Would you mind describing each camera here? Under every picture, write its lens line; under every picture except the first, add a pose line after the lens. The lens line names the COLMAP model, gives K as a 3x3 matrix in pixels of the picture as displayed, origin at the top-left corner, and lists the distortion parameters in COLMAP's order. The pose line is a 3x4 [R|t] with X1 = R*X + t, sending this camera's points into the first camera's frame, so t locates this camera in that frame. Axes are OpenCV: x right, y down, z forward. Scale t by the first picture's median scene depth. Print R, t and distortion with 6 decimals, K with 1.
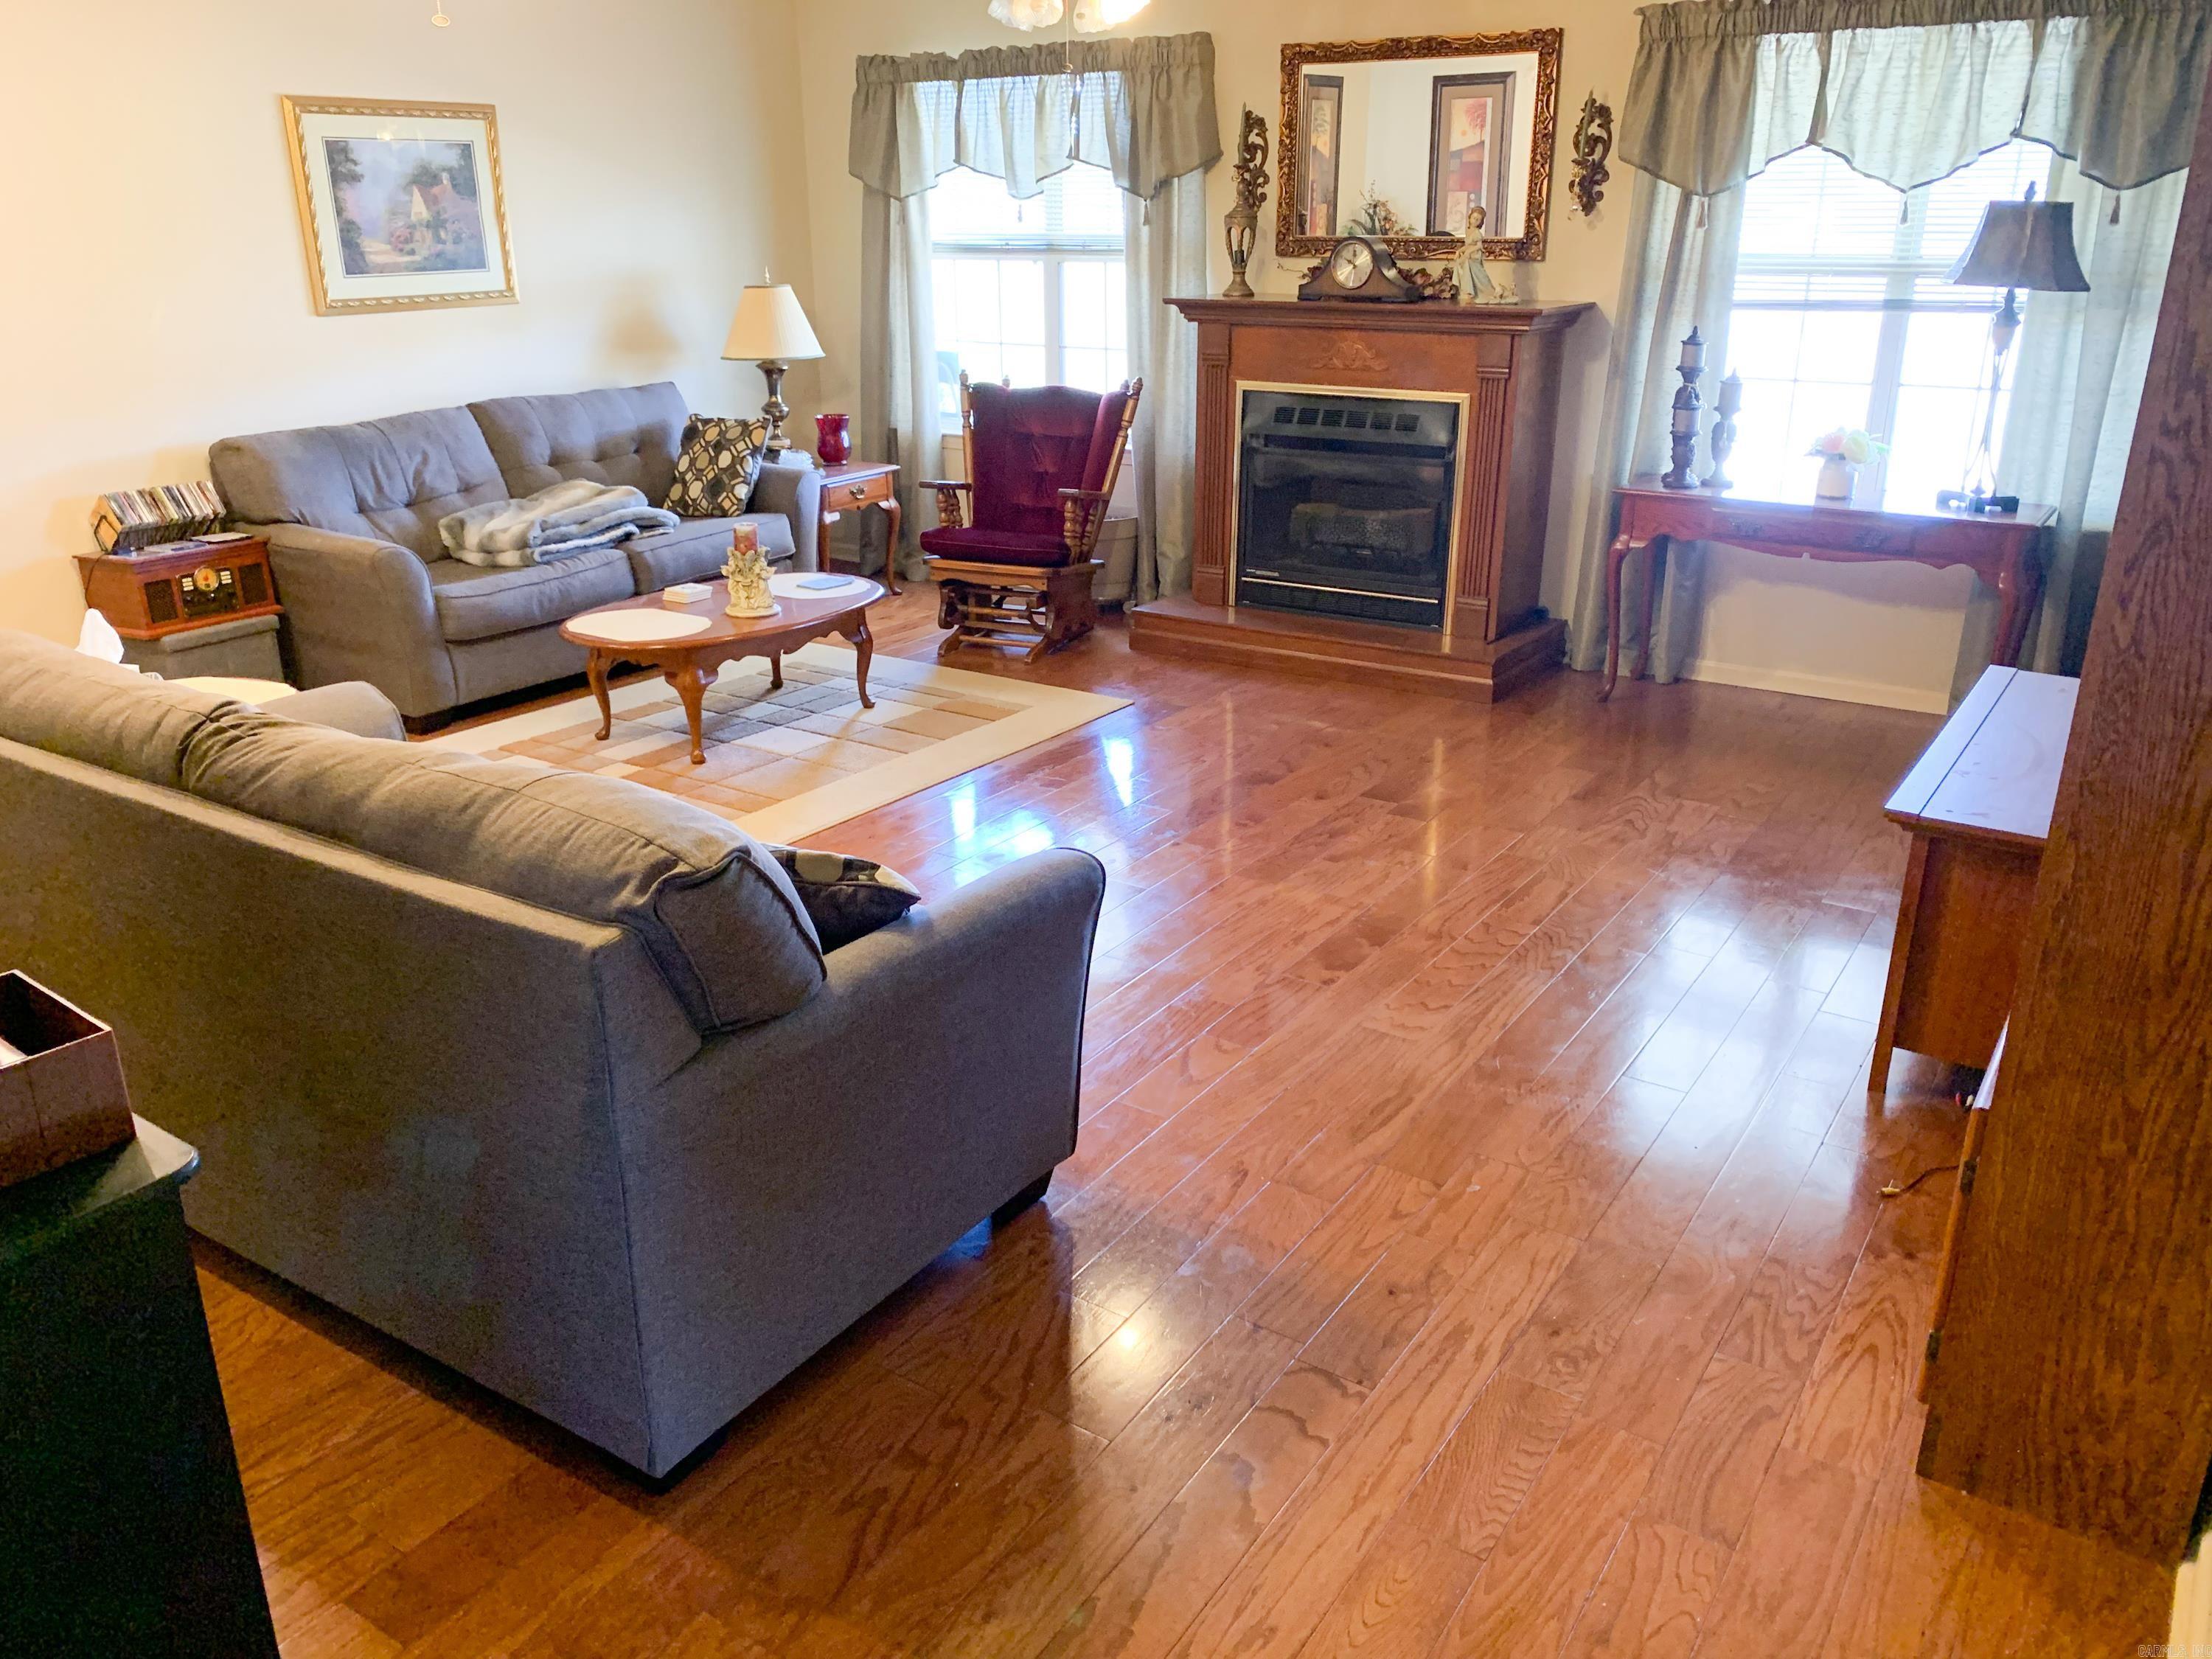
lens RADIAL K [[1723.4, 0, 1096.9], [0, 1723.4, 823.1], [0, 0, 1]] dist [0.110262, -0.171834]
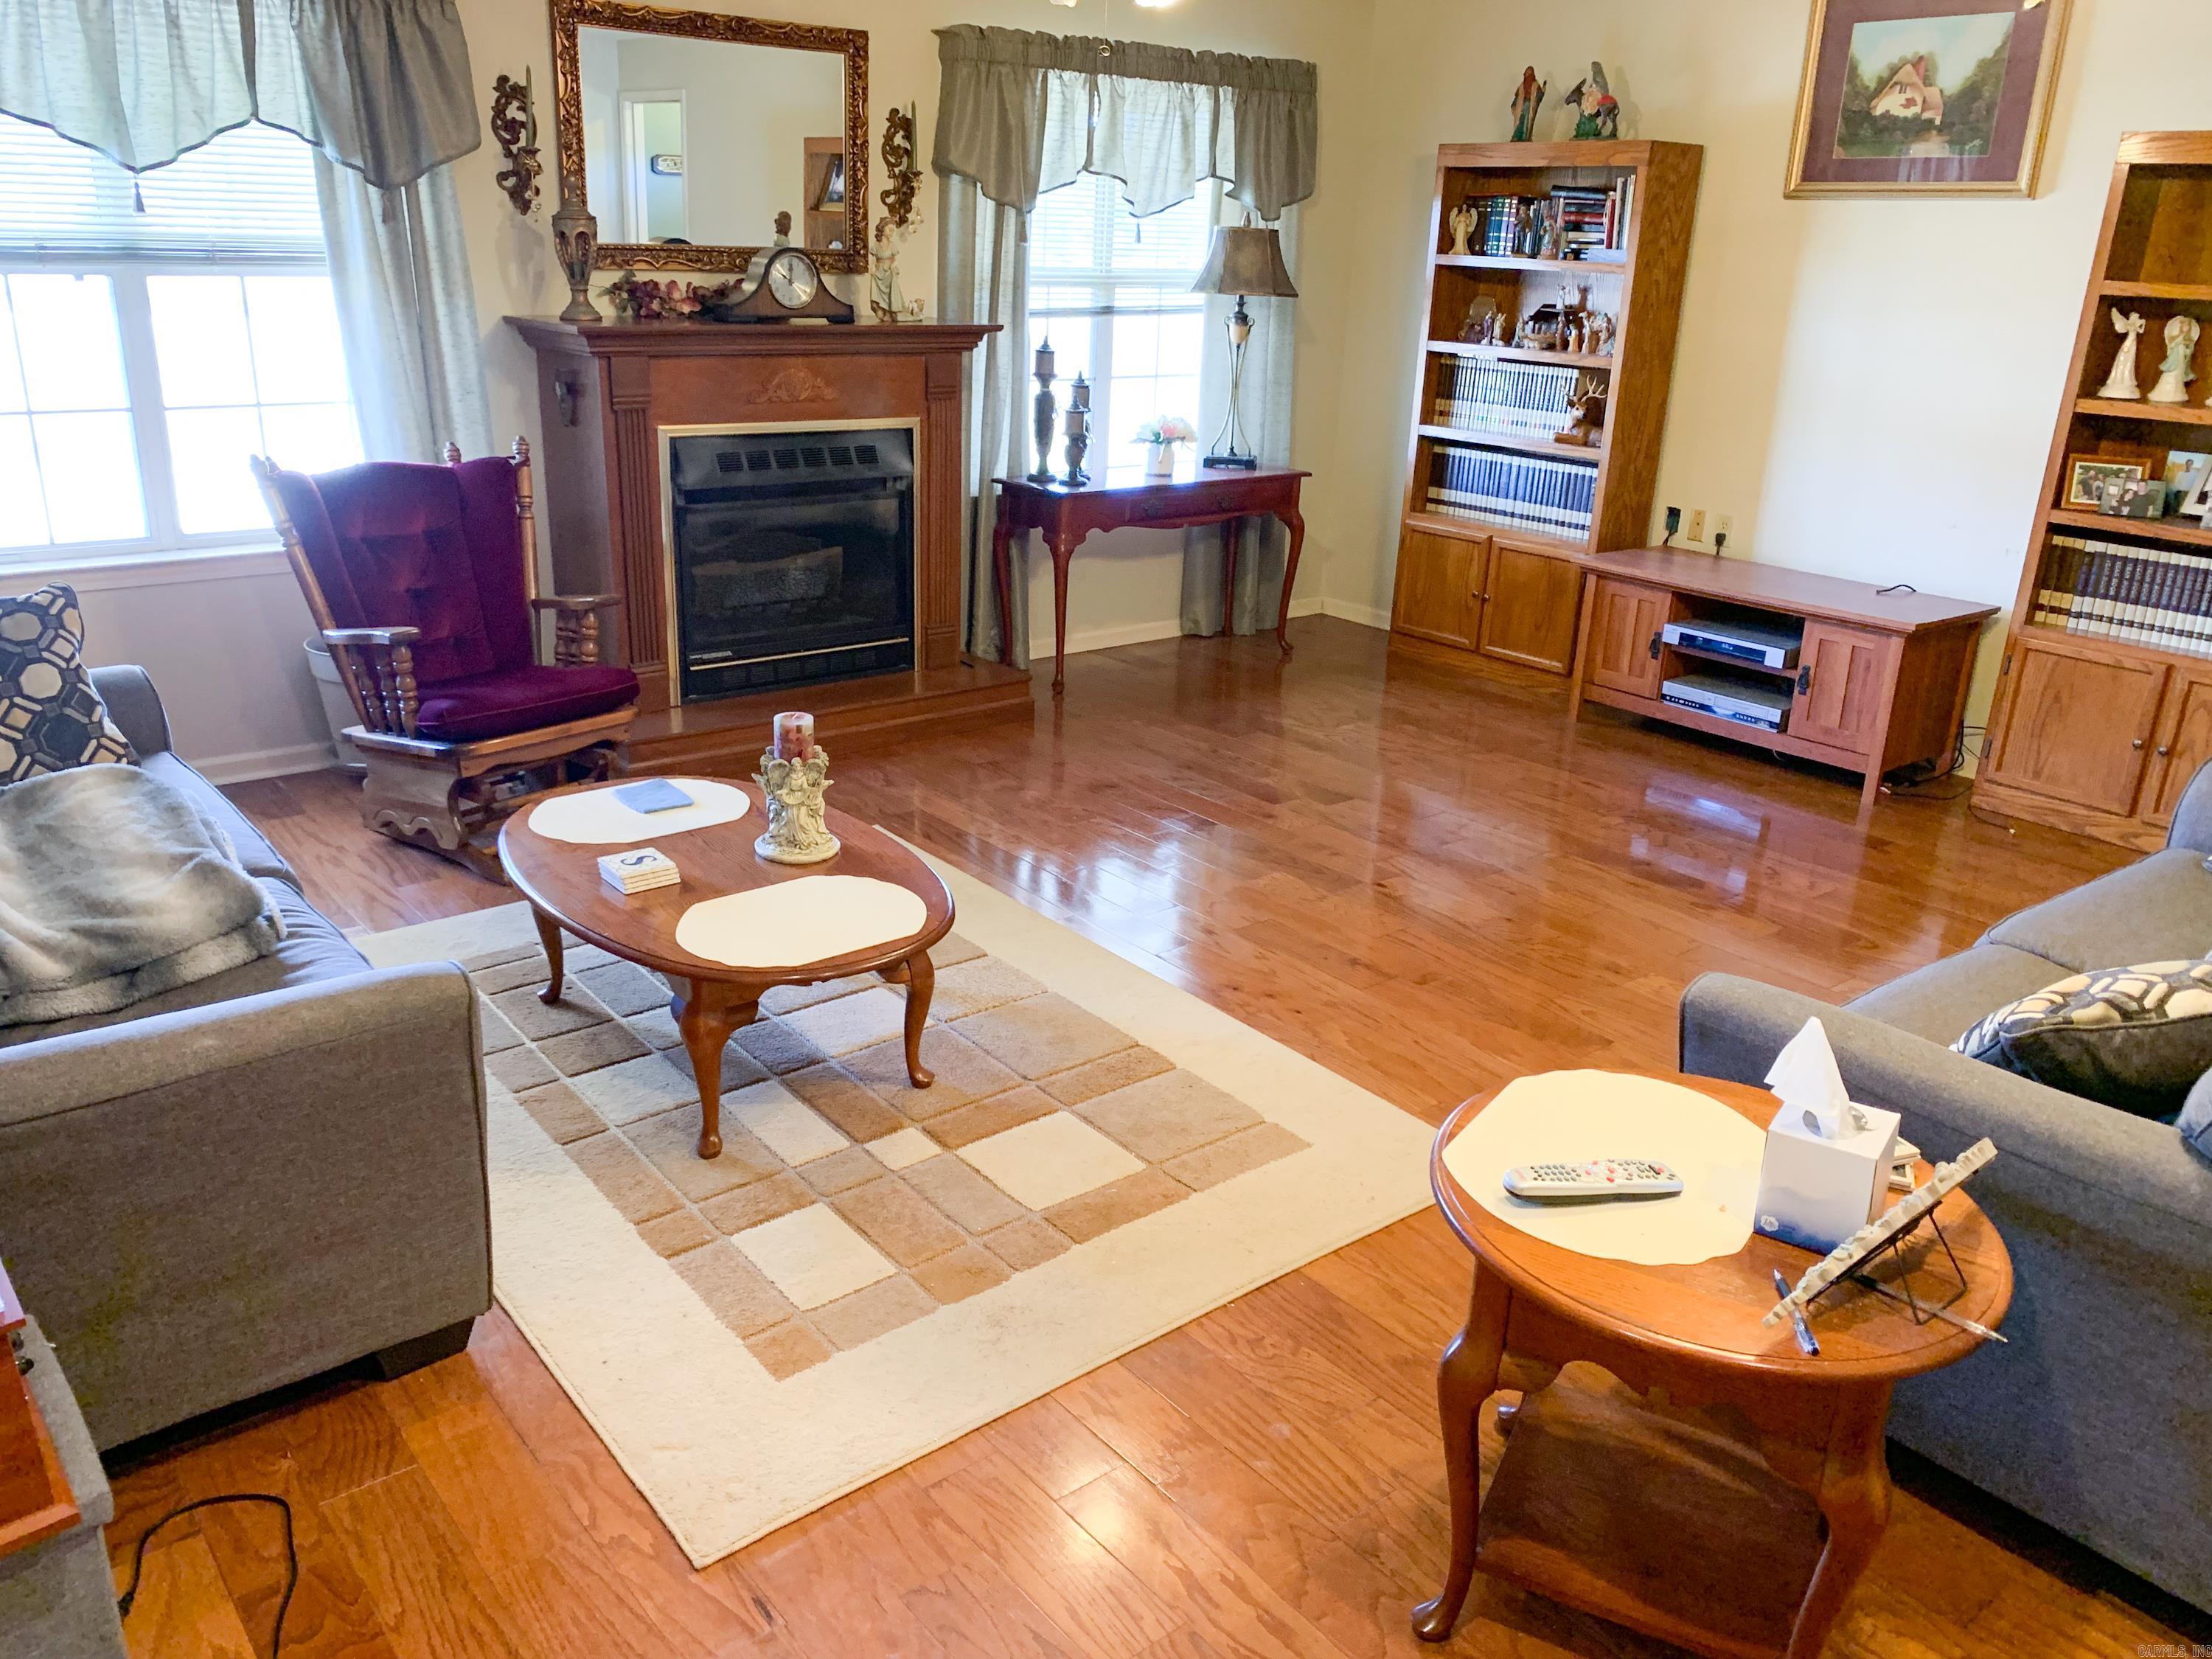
lens RADIAL K [[1723.4, 0, 1096.9], [0, 1723.4, 823.1], [0, 0, 1]] dist [0.110262, -0.171834]
pose [[0.288437, -0.309665, 0.906042, -0.673803], [0.282990, 0.931557, 0.228296, -0.223778], [-0.914724, 0.190552, 0.356327, 0.601294]]
